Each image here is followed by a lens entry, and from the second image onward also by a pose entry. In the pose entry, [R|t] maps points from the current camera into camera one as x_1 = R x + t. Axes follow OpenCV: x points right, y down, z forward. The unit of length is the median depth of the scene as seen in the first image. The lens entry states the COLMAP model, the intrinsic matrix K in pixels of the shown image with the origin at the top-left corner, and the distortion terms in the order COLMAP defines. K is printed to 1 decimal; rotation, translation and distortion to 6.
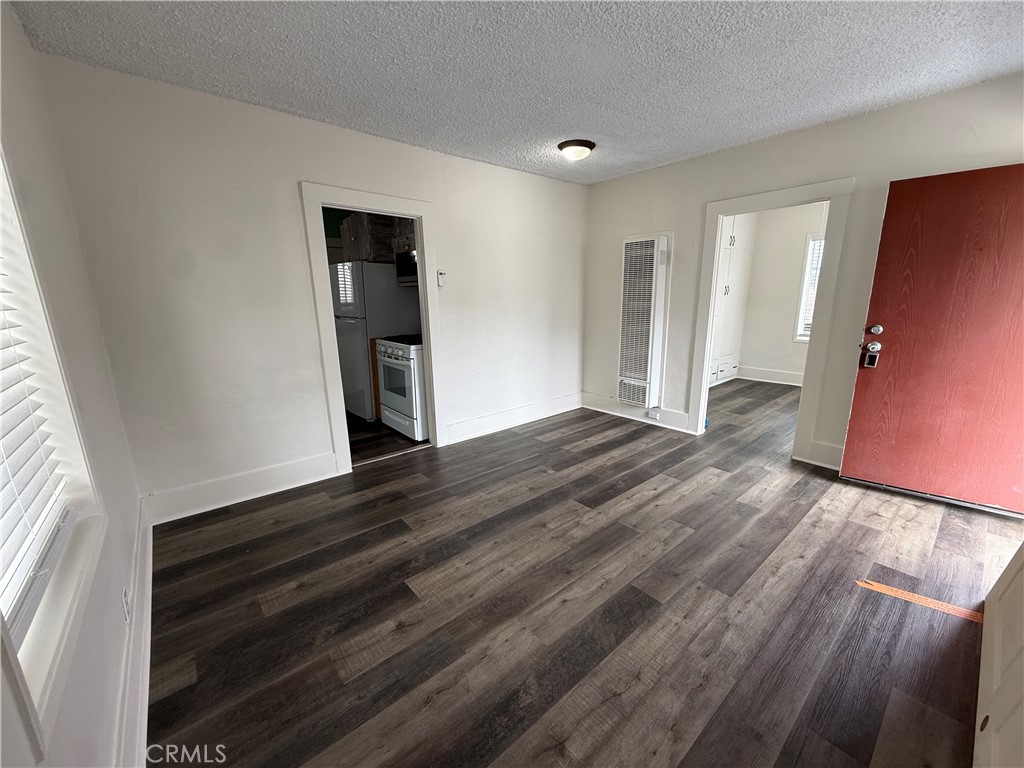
lens RADIAL K [[408.4, 0, 508.3], [0, 408.4, 386.1], [0, 0, 1]] dist [-0.000471, 0.000486]
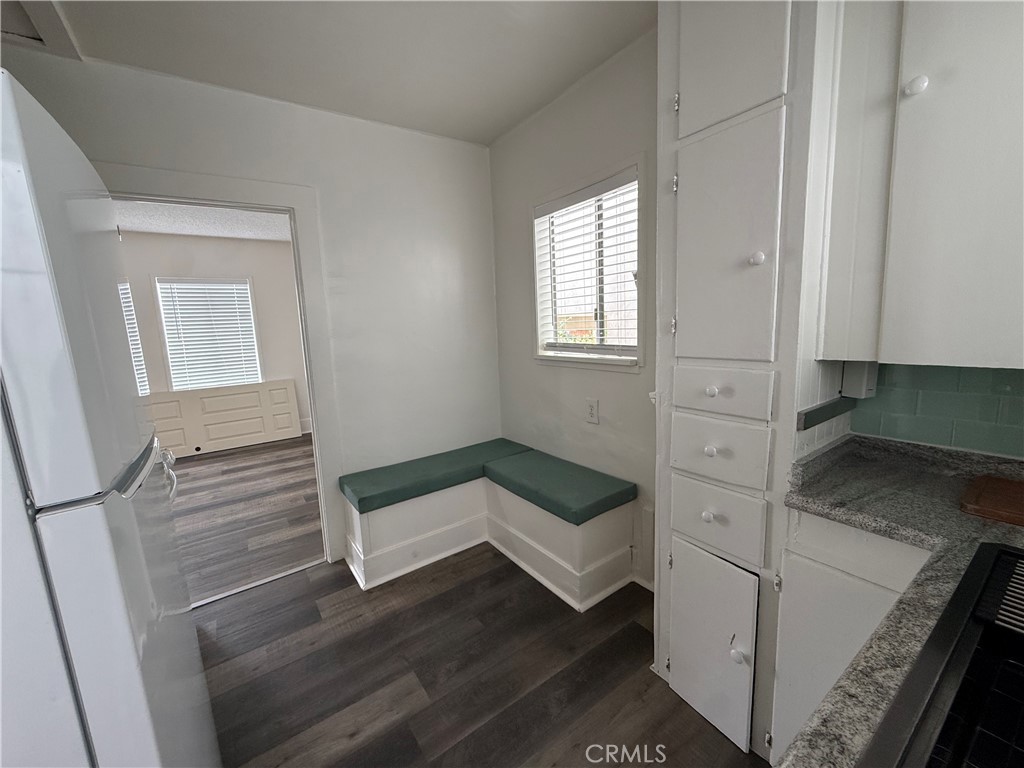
lens RADIAL K [[408.4, 0, 509.2], [0, 408.4, 386.0], [0, 0, 1]] dist [-0.000471, 0.000486]
pose [[-0.994352, 0.043741, 0.096696, -0.894378], [0.076560, 0.926622, 0.368118, -0.381717], [-0.073499, 0.373442, -0.924737, 1.722225]]
